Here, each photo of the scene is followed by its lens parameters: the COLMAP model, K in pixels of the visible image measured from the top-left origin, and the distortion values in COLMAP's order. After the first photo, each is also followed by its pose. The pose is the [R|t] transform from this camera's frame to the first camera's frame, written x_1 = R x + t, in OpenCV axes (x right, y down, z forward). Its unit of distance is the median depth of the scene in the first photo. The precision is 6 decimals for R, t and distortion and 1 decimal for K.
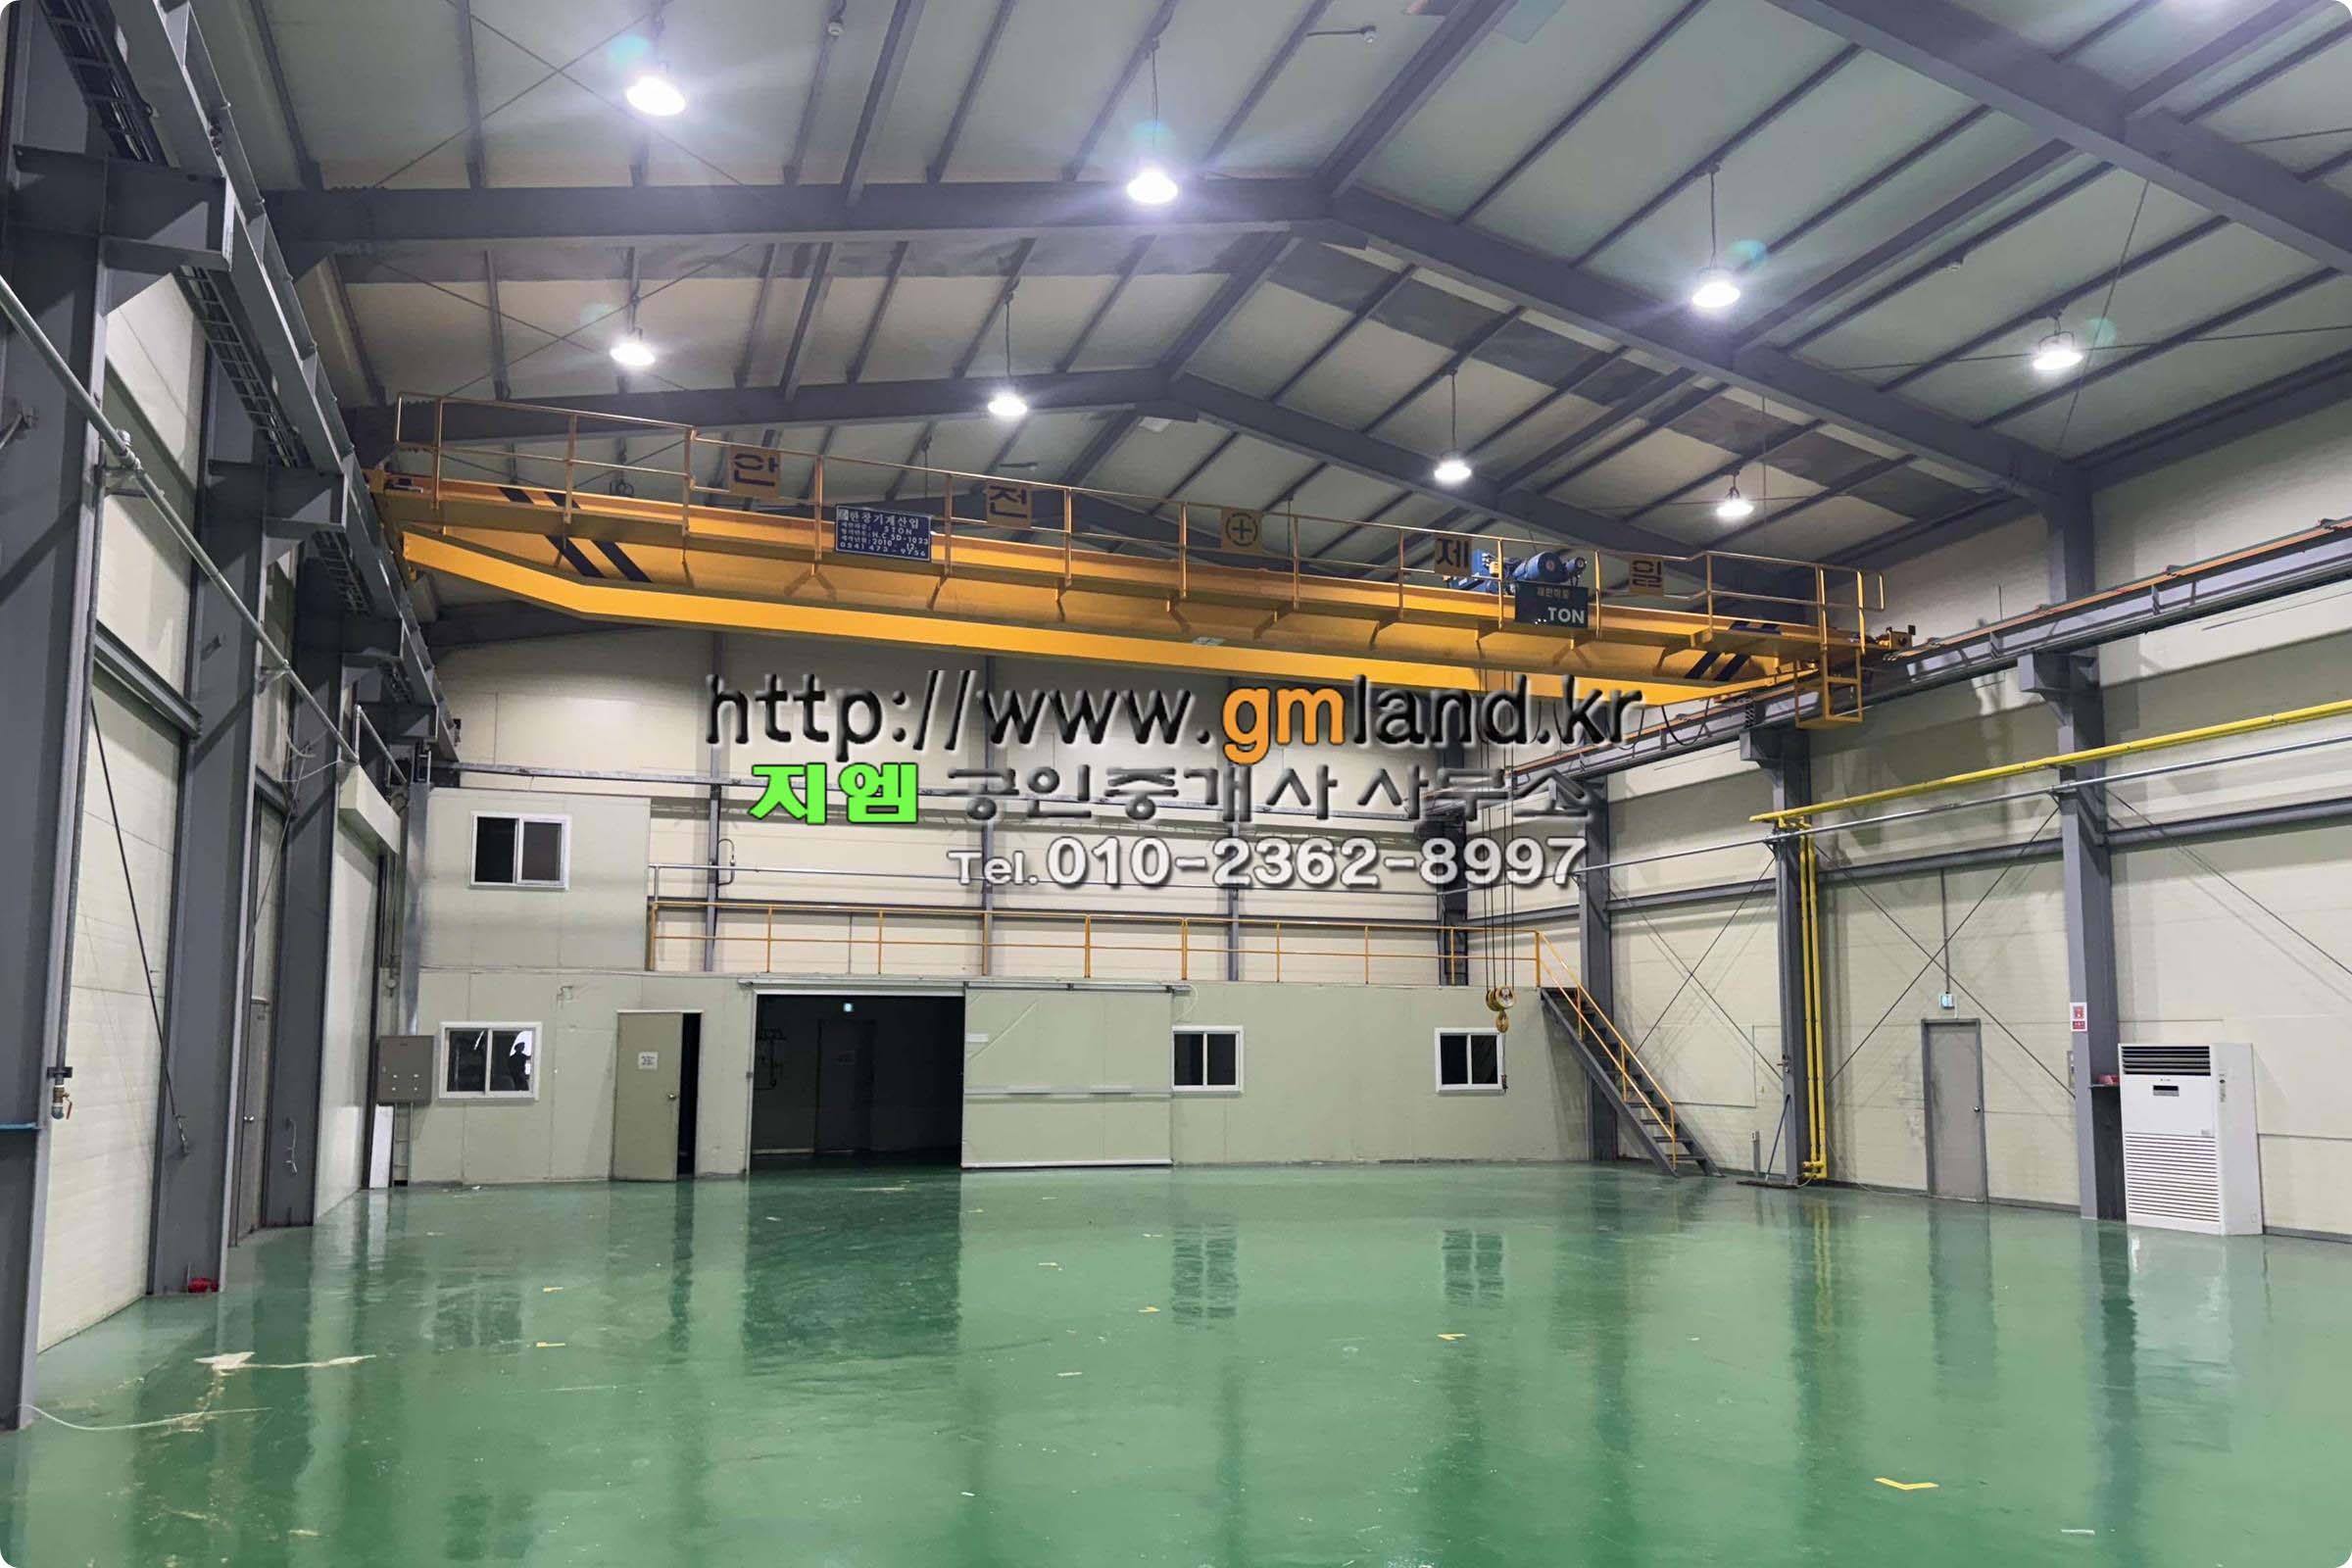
lens RADIAL K [[1564.3, 0, 1230.0], [0, 1564.3, 822.9], [0, 0, 1]] dist [0.051389, -0.083806]
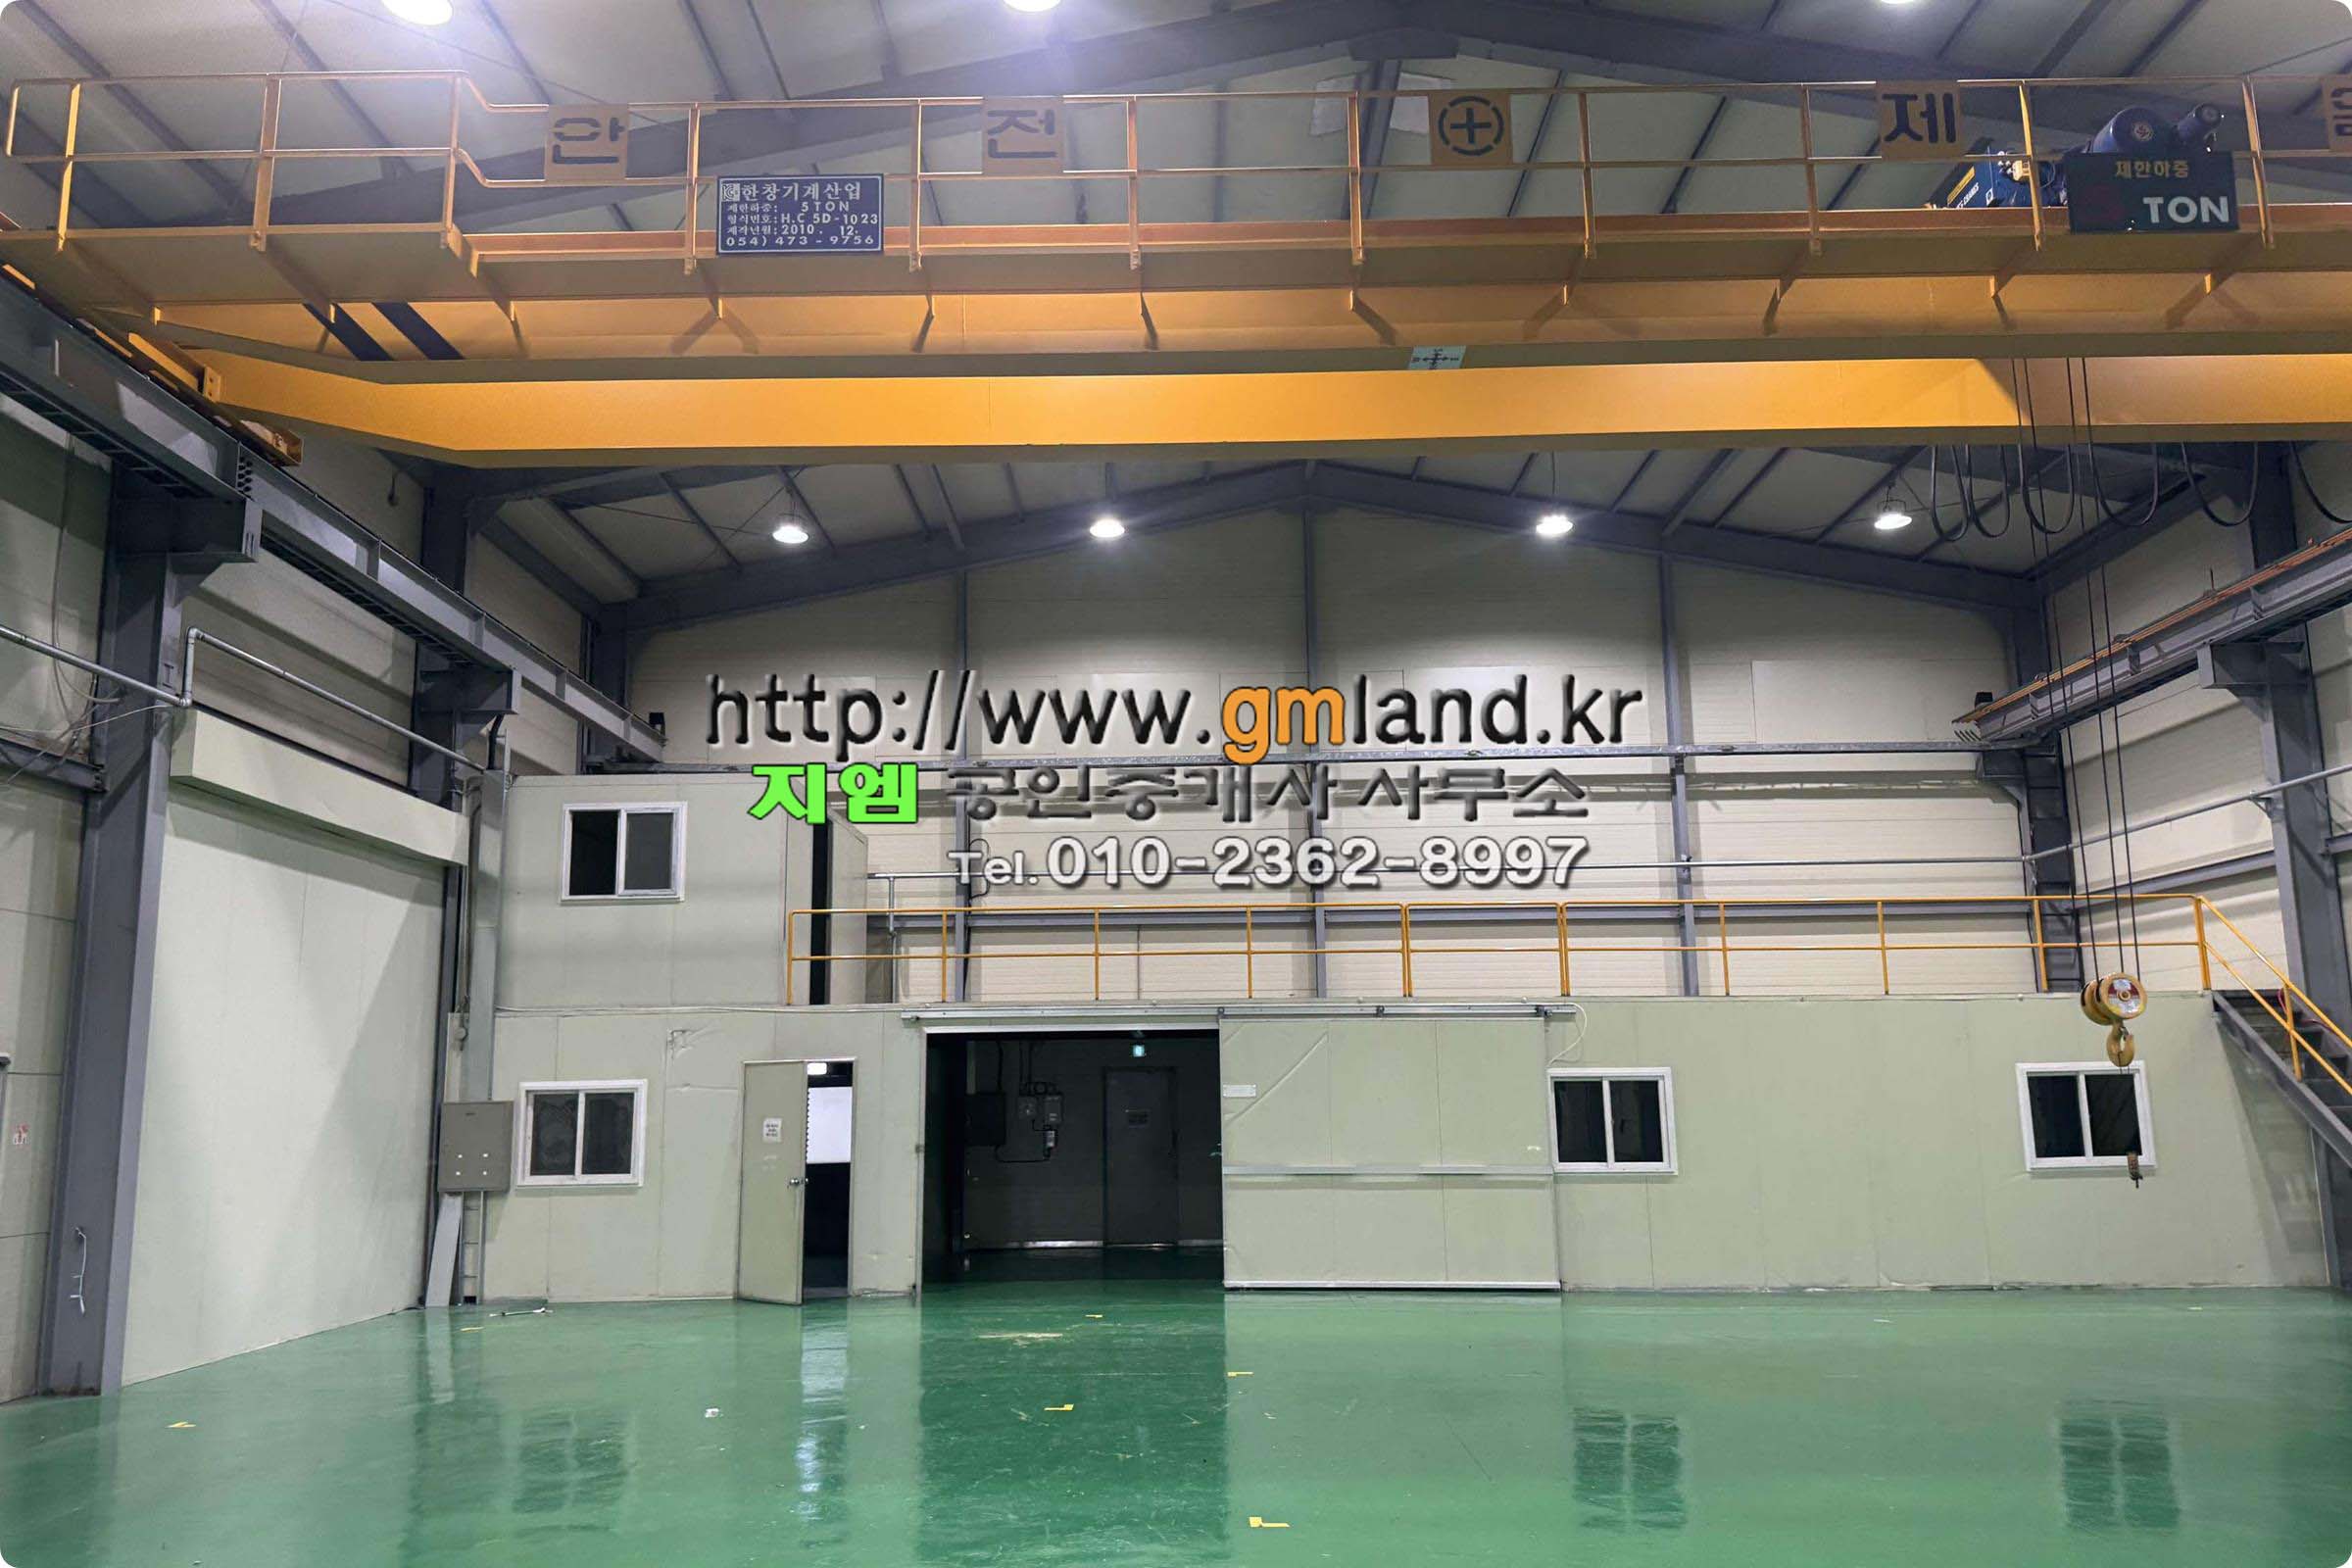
lens RADIAL K [[1564.3, 0, 1230.0], [0, 1564.3, 822.9], [0, 0, 1]] dist [0.051389, -0.083806]
pose [[0.932757, -0.076538, -0.352288, 0.079417], [0.065444, 0.996916, -0.043312, 0.051507], [0.354517, 0.017345, 0.934889, 0.371597]]
